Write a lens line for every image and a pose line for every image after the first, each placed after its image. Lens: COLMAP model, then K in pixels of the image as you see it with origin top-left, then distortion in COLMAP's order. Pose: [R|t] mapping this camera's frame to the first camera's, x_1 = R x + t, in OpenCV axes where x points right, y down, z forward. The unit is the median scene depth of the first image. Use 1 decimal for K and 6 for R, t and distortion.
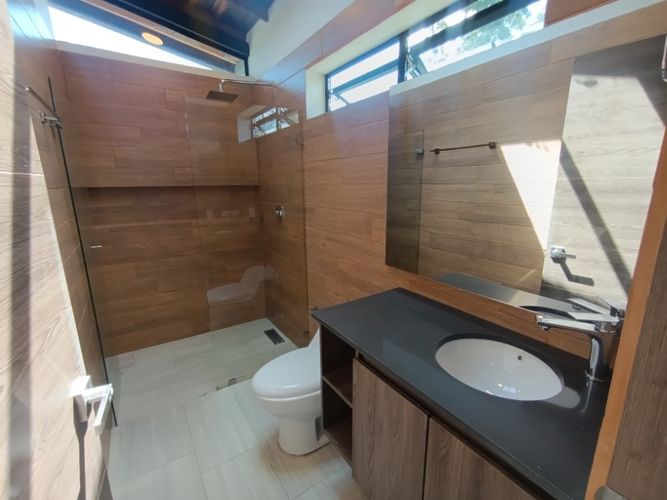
lens RADIAL K [[298.5, 0, 337.1], [0, 298.5, 249.3], [0, 0, 1]] dist [-0.014078, 0.001269]
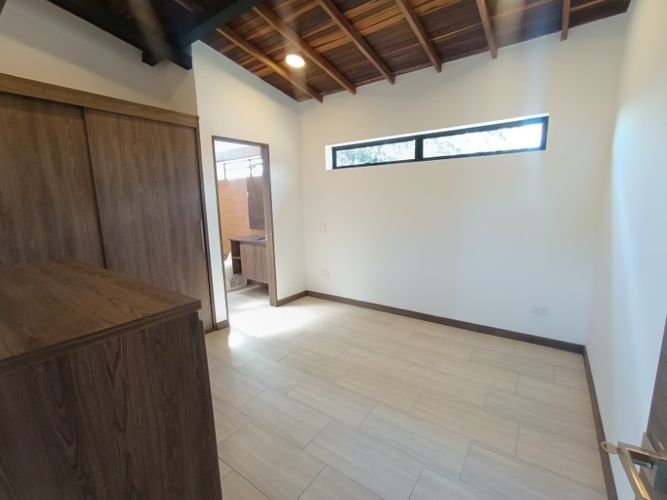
lens RADIAL K [[298.5, 0, 337.1], [0, 298.5, 249.3], [0, 0, 1]] dist [-0.014078, 0.001269]
pose [[0.935552, -0.083567, 0.343160, -0.064744], [0.102464, 0.994038, -0.037277, 0.381670], [-0.337999, 0.070036, 0.938537, -1.786919]]
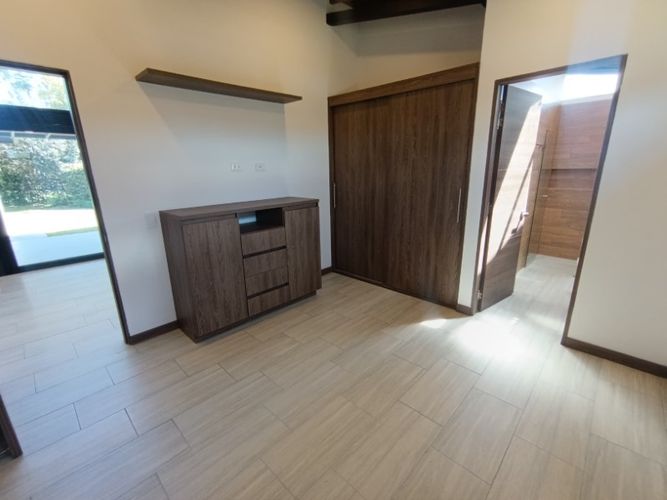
lens RADIAL K [[298.5, 0, 337.1], [0, 298.5, 249.3], [0, 0, 1]] dist [-0.014078, 0.001269]
pose [[0.212462, 0.257279, -0.942692, 1.051042], [-0.191792, 0.956932, 0.217939, 0.188415], [0.958163, 0.134496, 0.252656, -1.001689]]
